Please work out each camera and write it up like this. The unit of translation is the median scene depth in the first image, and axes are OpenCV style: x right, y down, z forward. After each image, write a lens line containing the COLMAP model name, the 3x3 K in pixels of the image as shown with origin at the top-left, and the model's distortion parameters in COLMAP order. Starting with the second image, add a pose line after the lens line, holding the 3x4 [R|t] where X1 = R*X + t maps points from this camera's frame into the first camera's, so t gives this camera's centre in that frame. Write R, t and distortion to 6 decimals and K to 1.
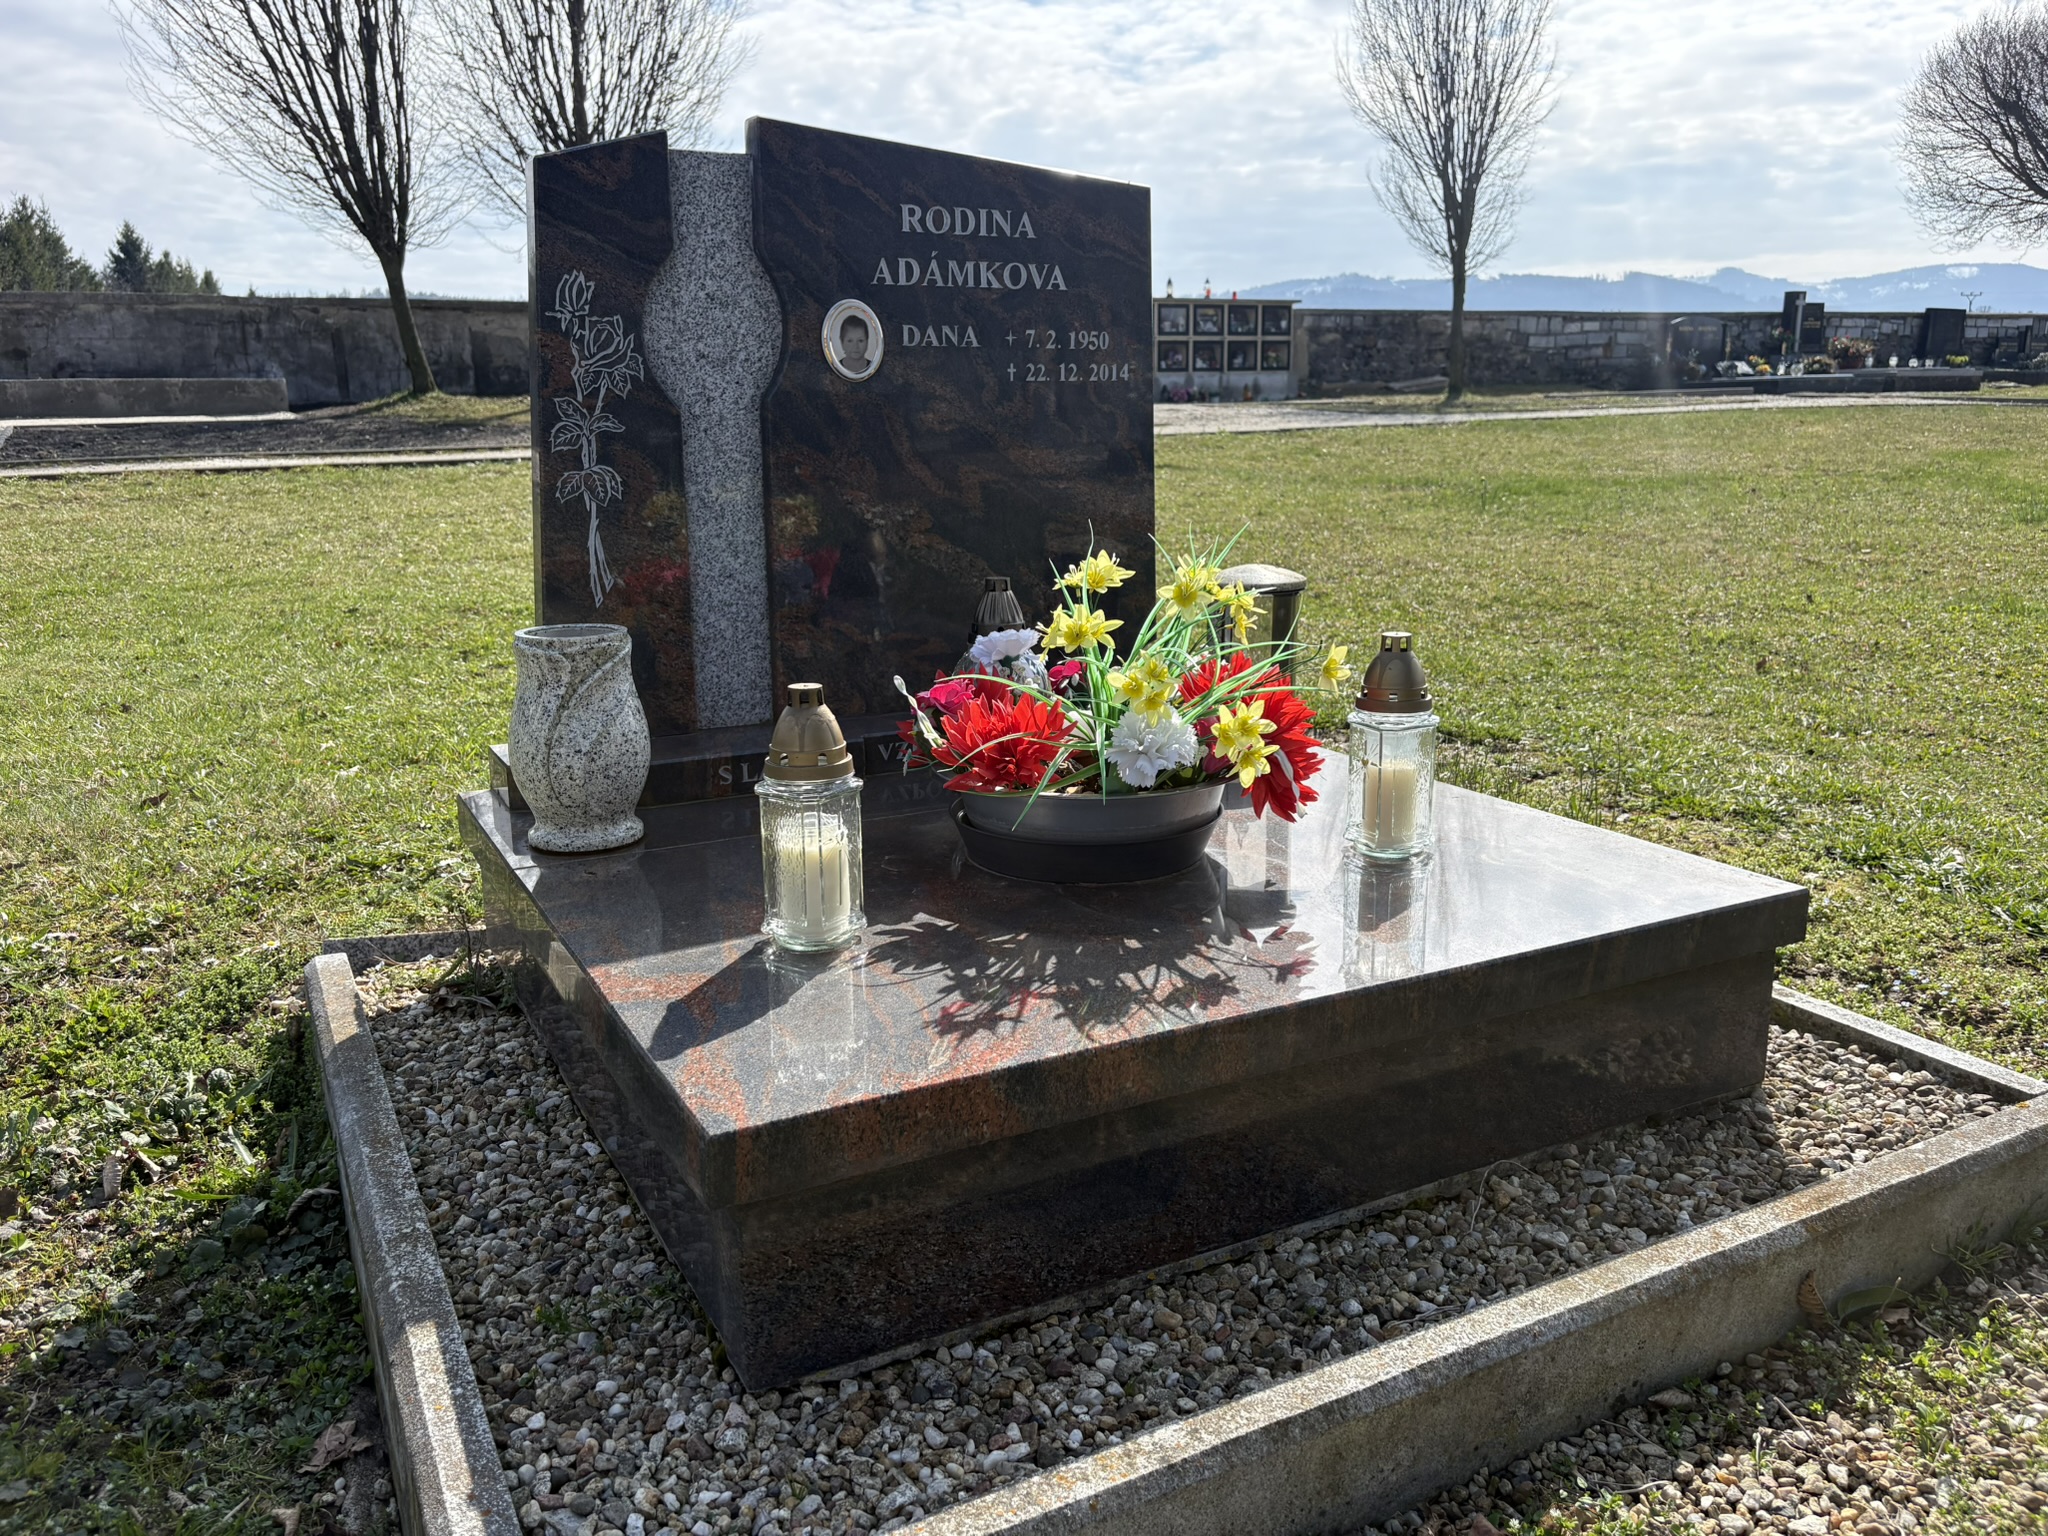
lens RADIAL K [[1550.1, 0, 1027.4], [0, 1550.1, 758.0], [0, 0, 1]] dist [0.005882, -0.006563]
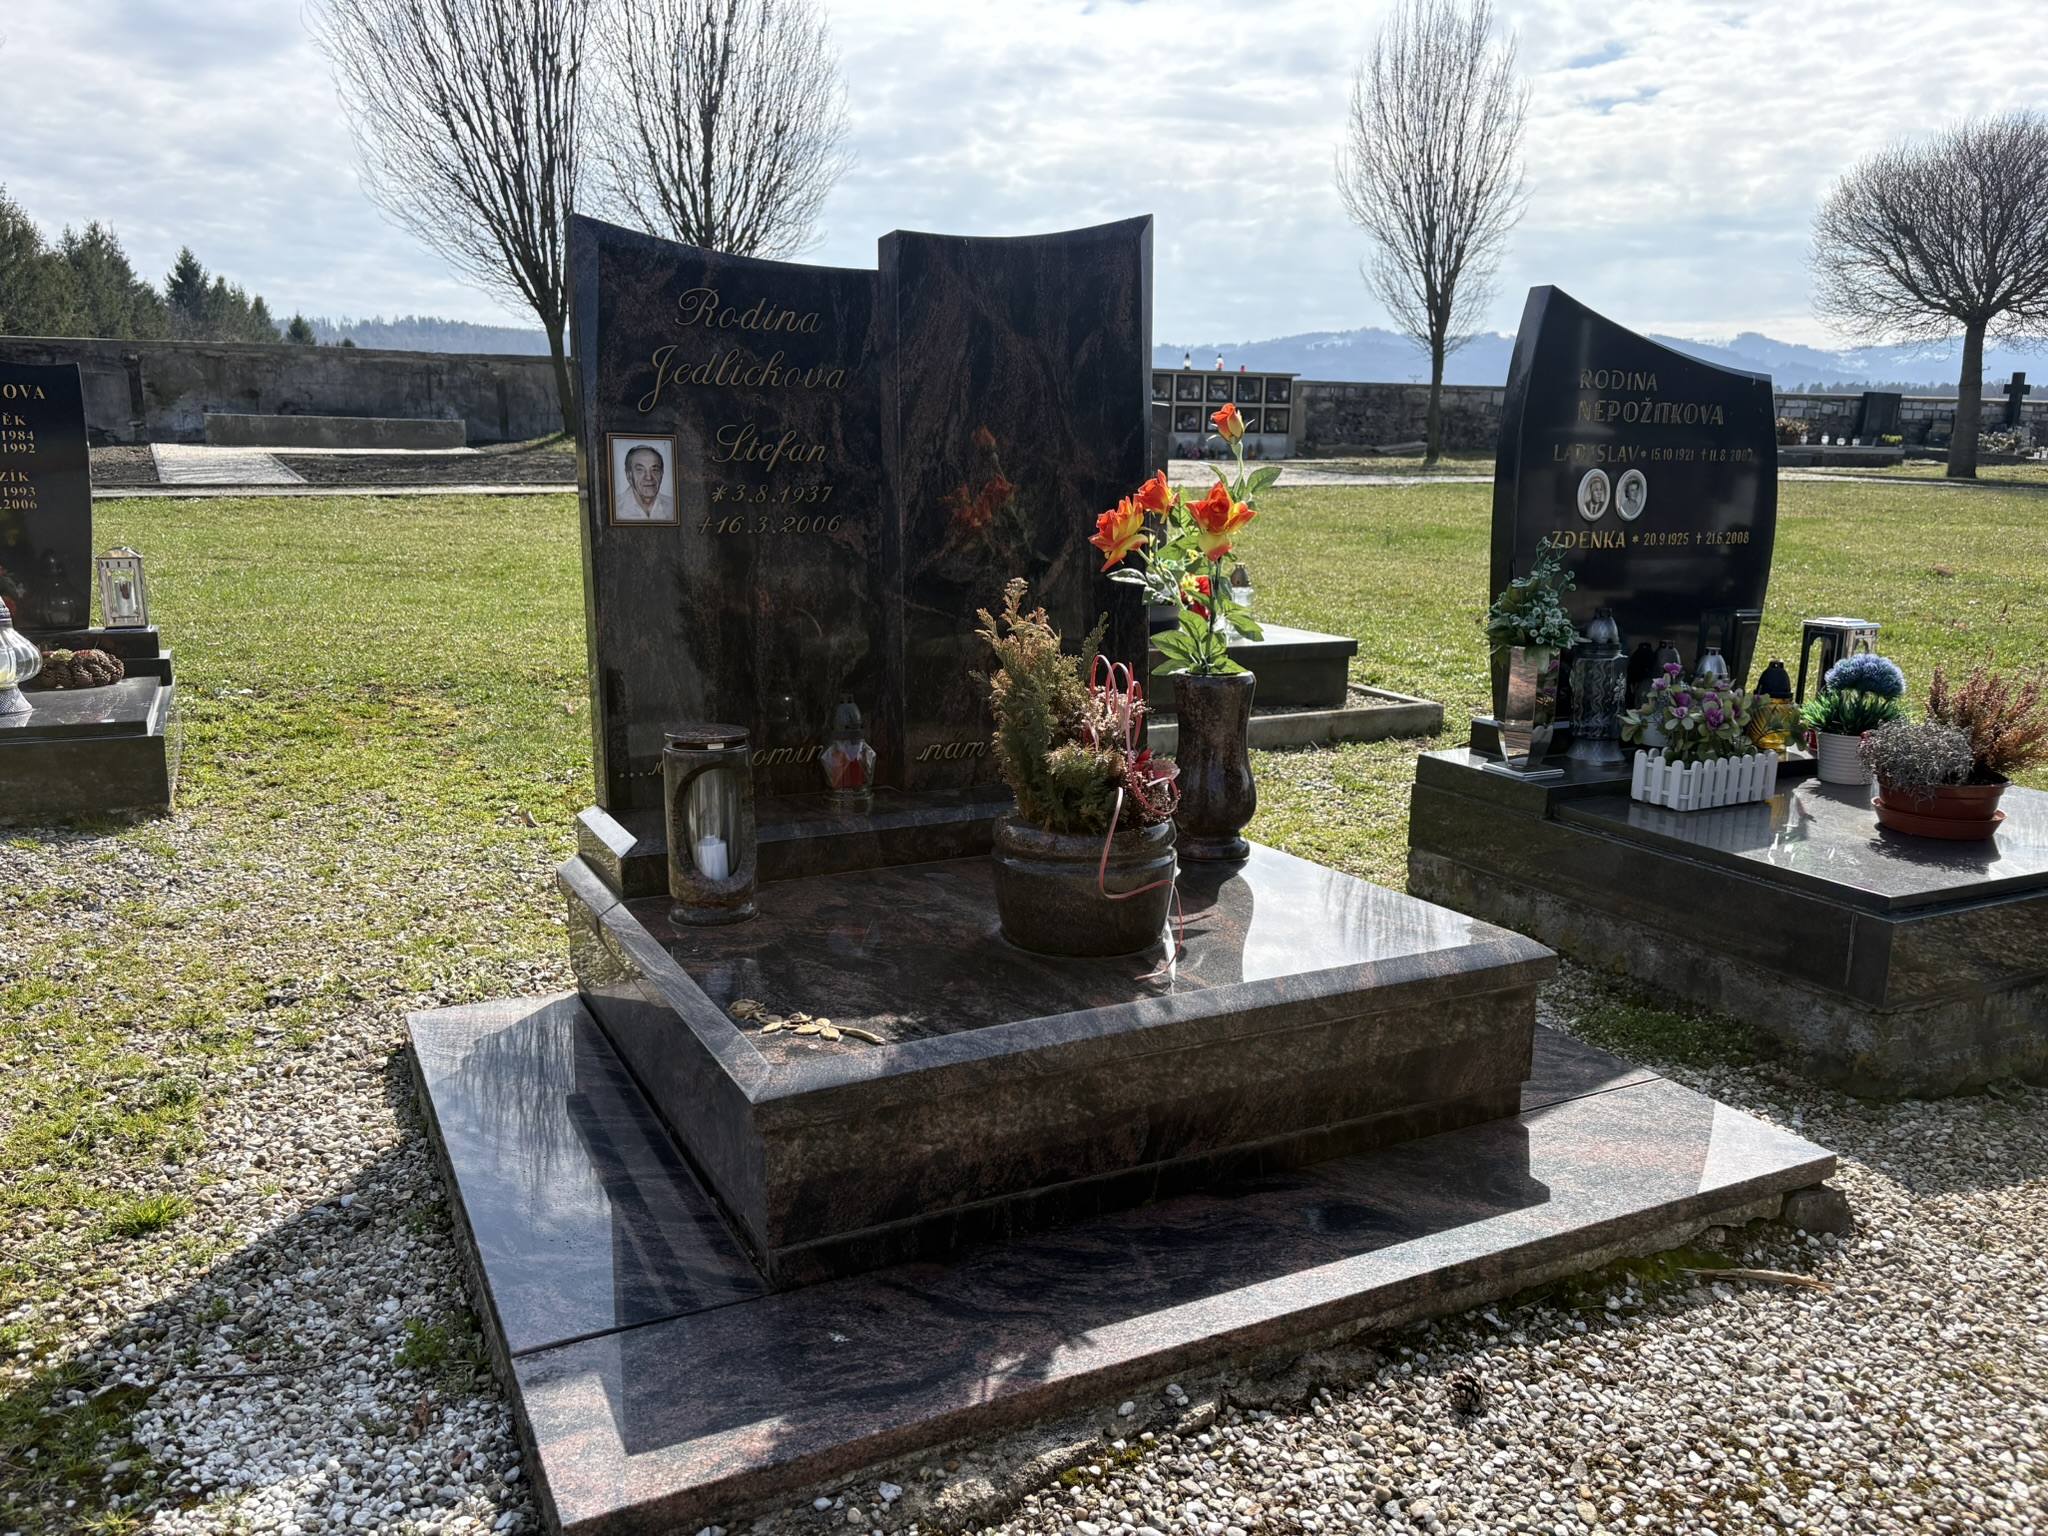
lens RADIAL K [[1550.1, 0, 1016.5], [0, 1550.1, 769.7], [0, 0, 1]] dist [0.005882, -0.006563]
pose [[0.999414, 0.032060, -0.011966, -0.012955], [-0.032281, 0.999304, -0.018710, 0.030428], [0.011358, 0.019085, 0.999753, -0.160650]]
